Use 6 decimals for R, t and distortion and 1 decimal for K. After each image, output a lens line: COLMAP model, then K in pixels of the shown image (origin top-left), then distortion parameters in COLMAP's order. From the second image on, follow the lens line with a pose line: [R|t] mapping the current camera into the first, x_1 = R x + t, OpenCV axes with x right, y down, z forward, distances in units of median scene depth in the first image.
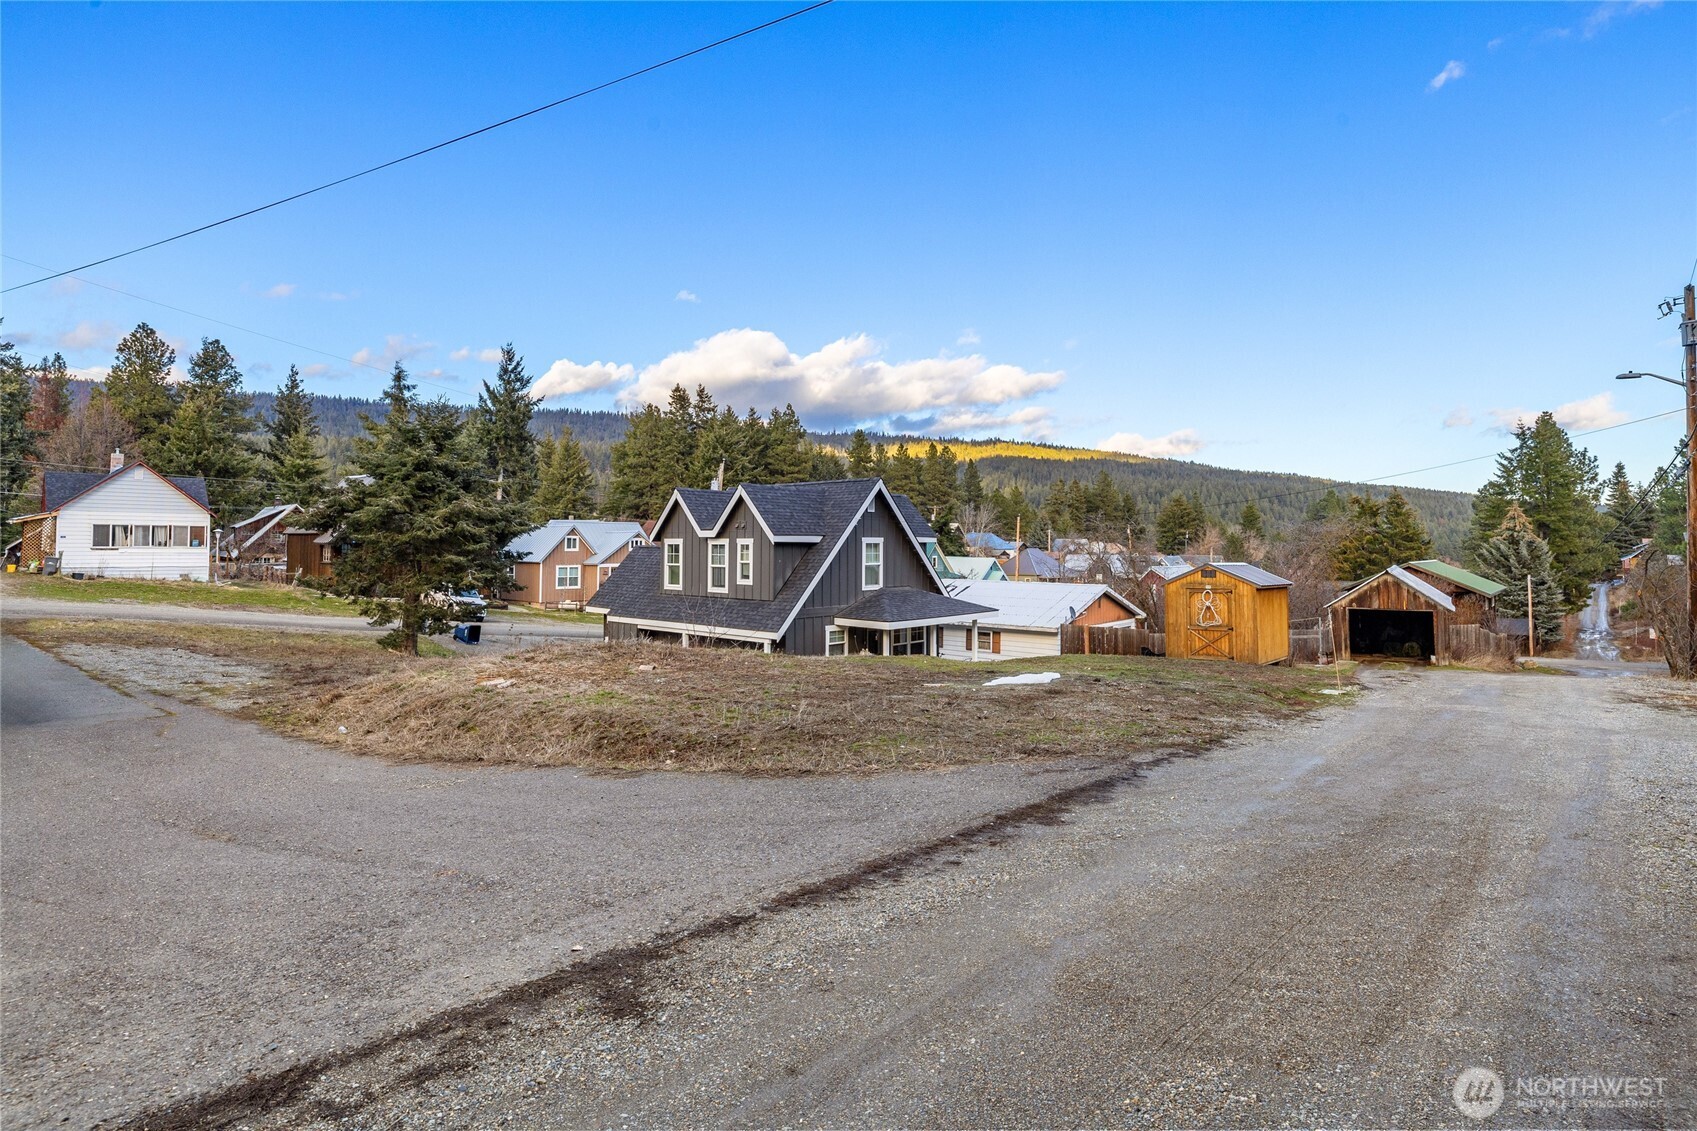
lens RADIAL K [[838.6, 0, 769.3], [0, 838.6, 561.0], [0, 0, 1]] dist [0.001432, 0.000662]
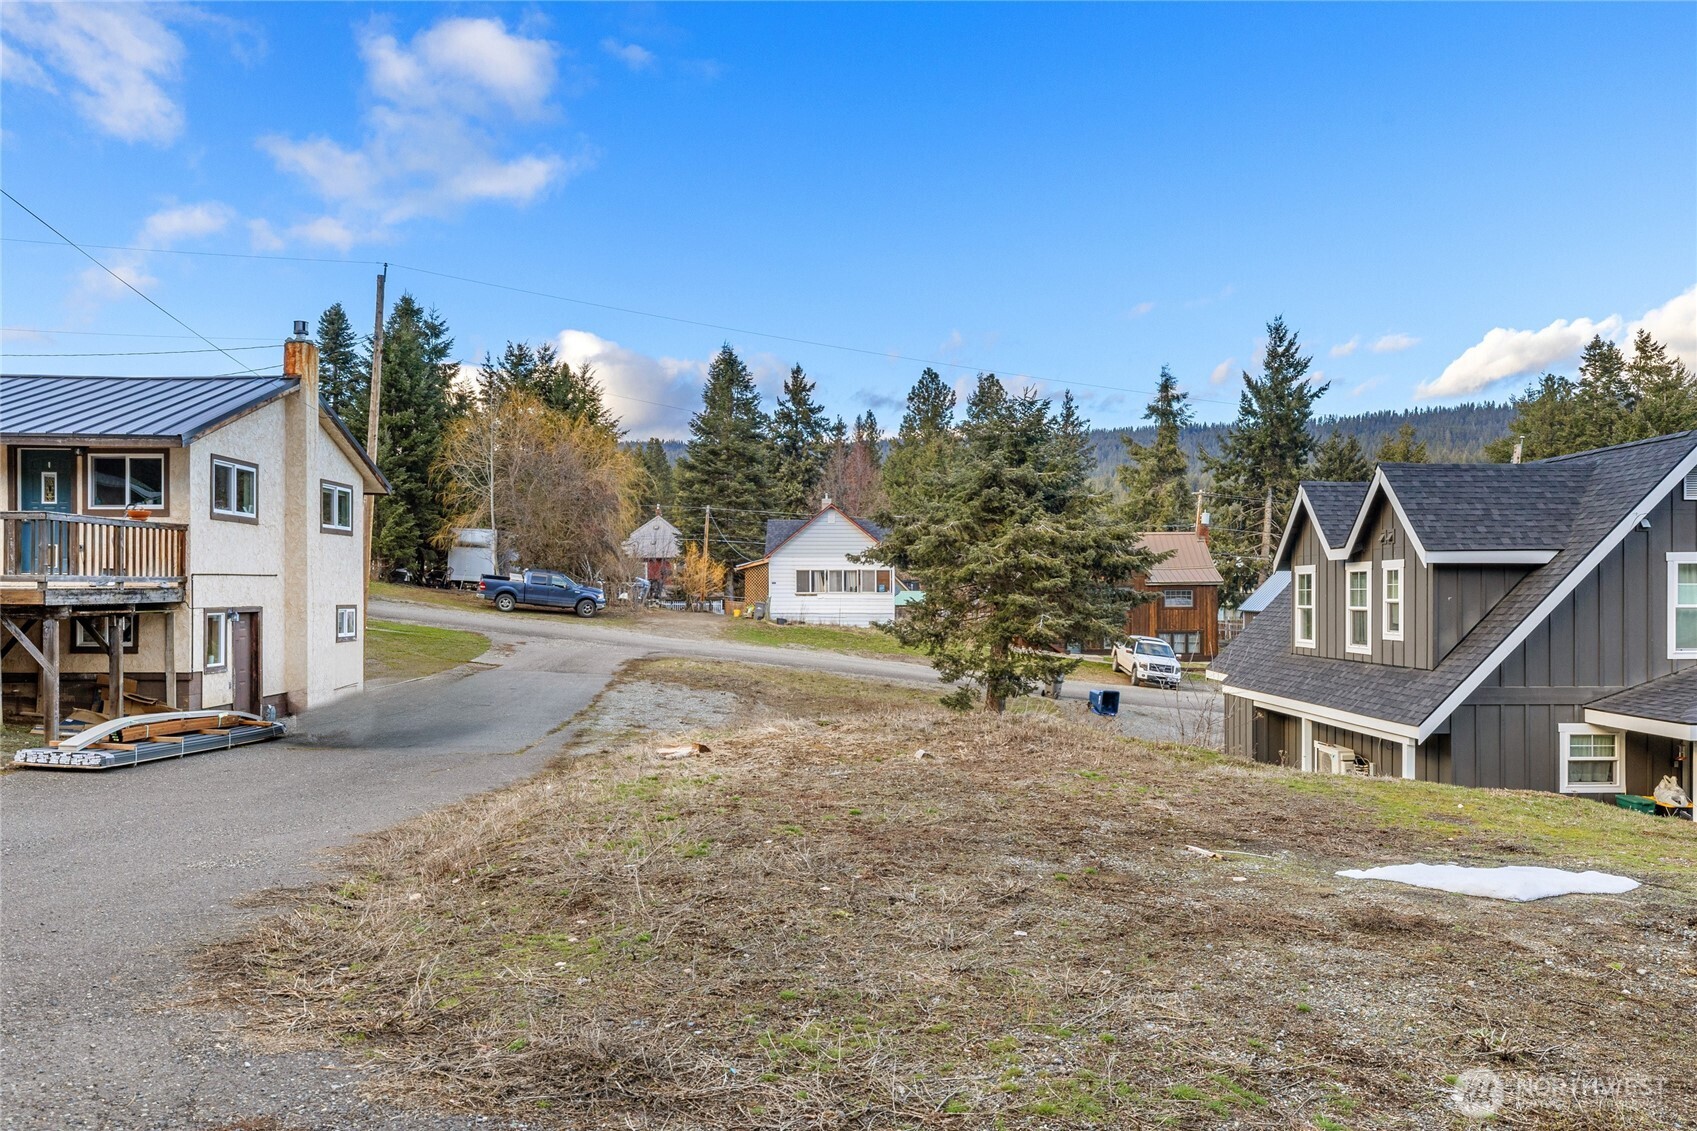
lens RADIAL K [[1064.3, 0, 848.6], [0, 1064.3, 608.0], [0, 0, 1]] dist [-0.003433, -0.000493]
pose [[0.720842, 0.003206, -0.693092, 0.120066], [-0.009900, 0.999935, -0.005671, 0.008199], [0.693029, 0.010950, 0.720827, 0.126731]]
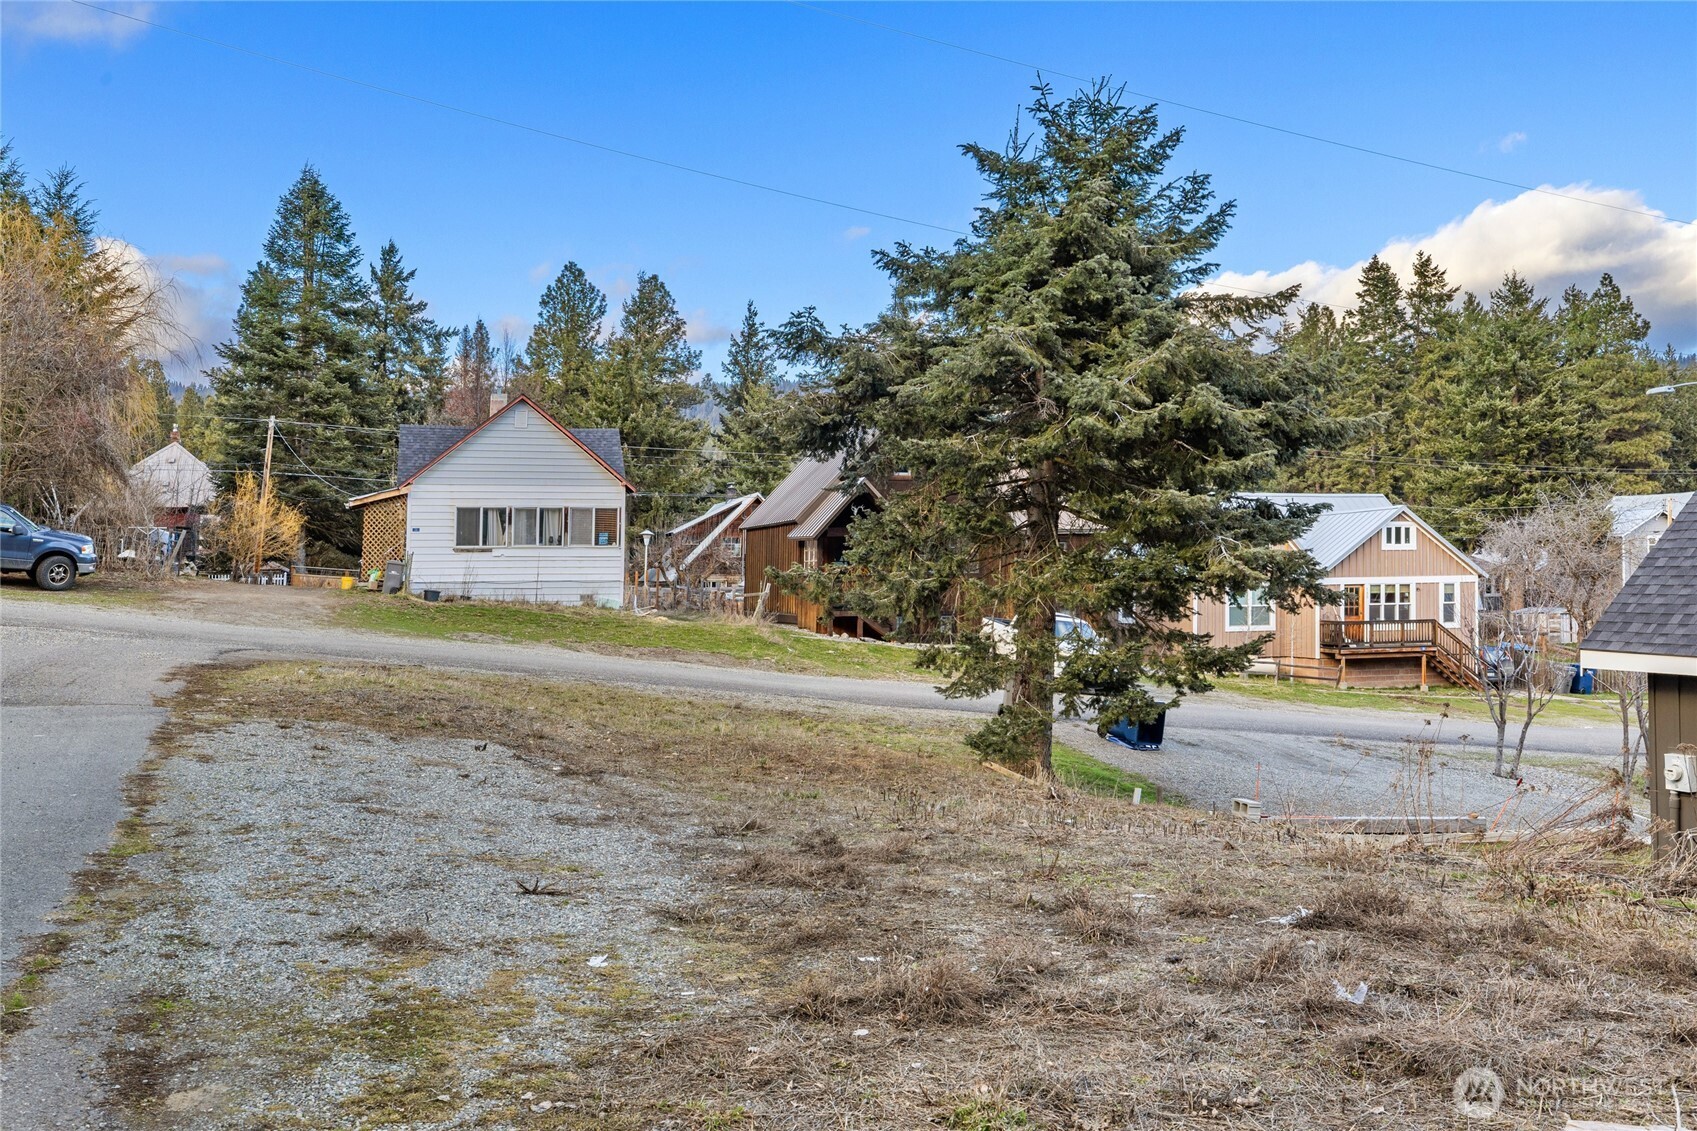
lens RADIAL K [[1317.4, 0, 784.9], [0, 1317.4, 453.2], [0, 0, 1]] dist [-0.009290, -0.003359]
pose [[0.882308, -0.059169, -0.466939, -0.175453], [0.005902, 0.993380, -0.114726, 0.025065], [0.470636, 0.098468, 0.876816, 0.301380]]
